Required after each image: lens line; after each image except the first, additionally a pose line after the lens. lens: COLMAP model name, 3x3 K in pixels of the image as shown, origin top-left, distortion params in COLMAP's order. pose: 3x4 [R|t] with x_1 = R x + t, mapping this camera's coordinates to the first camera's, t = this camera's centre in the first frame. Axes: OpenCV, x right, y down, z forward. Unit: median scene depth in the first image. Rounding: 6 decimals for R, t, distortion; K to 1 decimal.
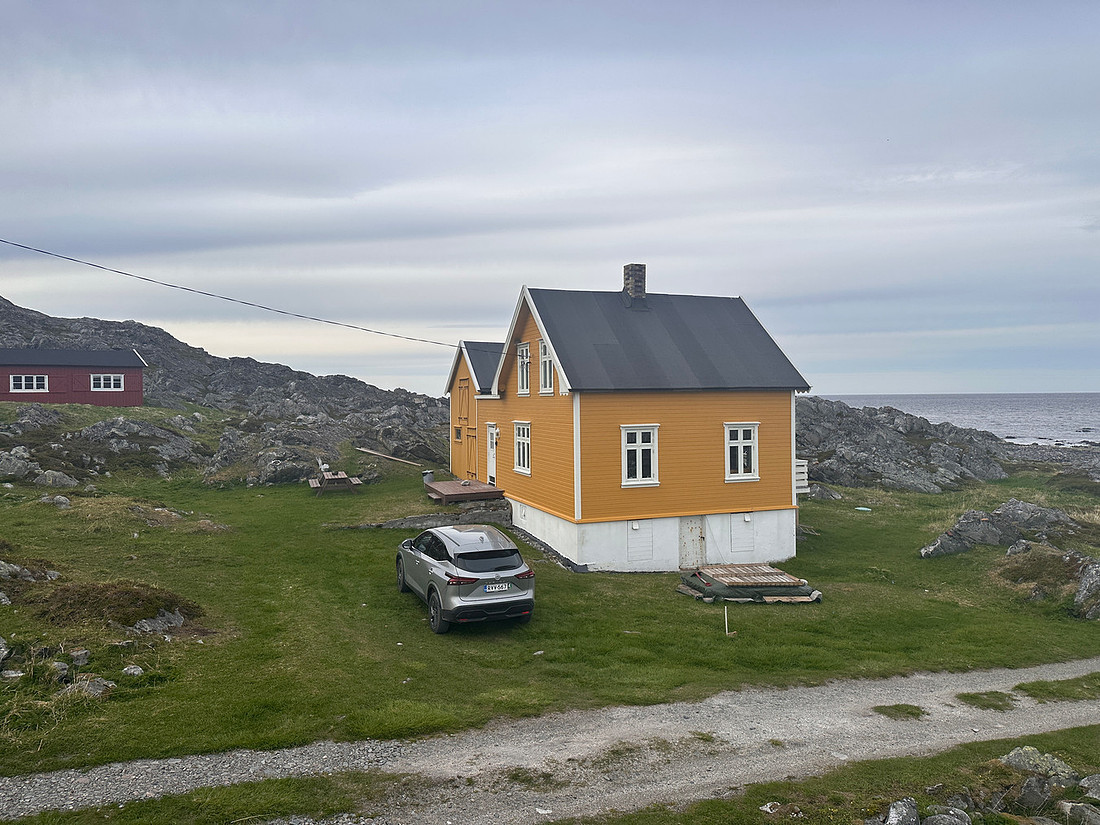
lens RADIAL K [[748.3, 0, 550.0], [0, 748.3, 412.5], [0, 0, 1]] dist [0.143571, -0.224085]
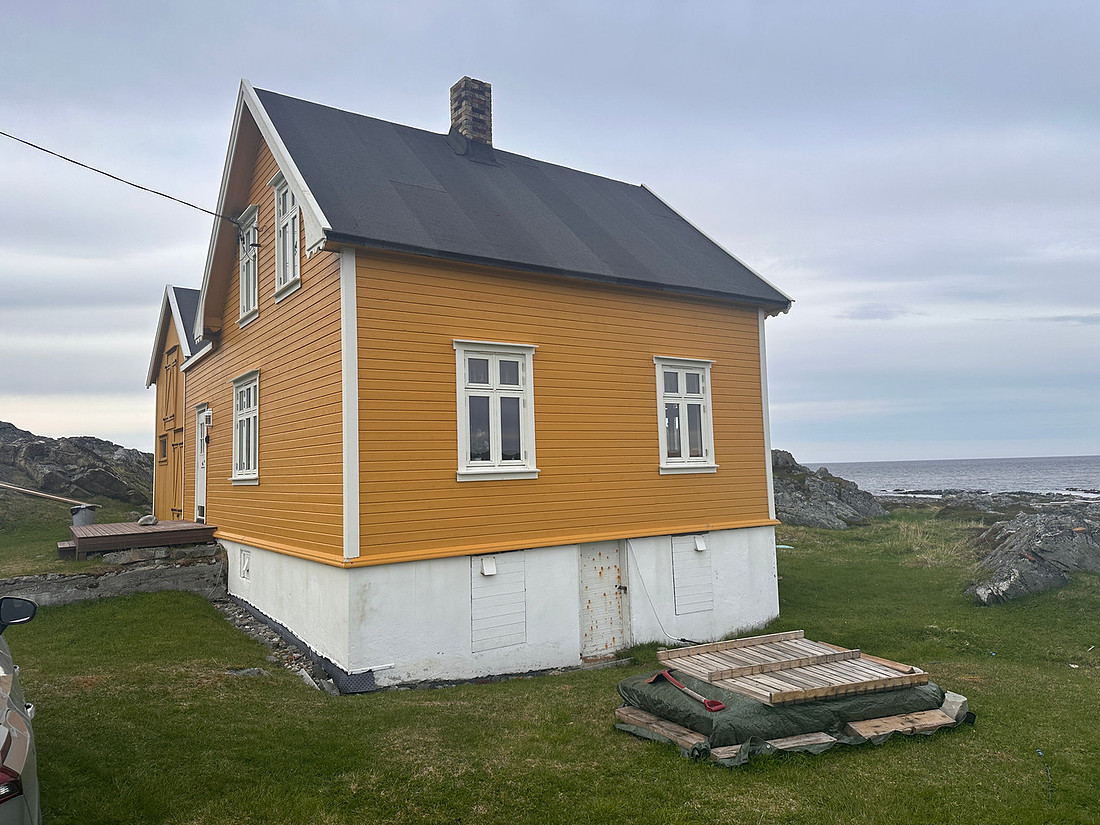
lens RADIAL K [[748.3, 0, 550.0], [0, 748.3, 412.5], [0, 0, 1]] dist [0.143571, -0.224085]
pose [[0.971176, -0.000281, 0.238364, 0.041058], [0.024446, 0.994844, -0.098429, 0.100024], [-0.237108, 0.101418, 0.966175, 0.530261]]
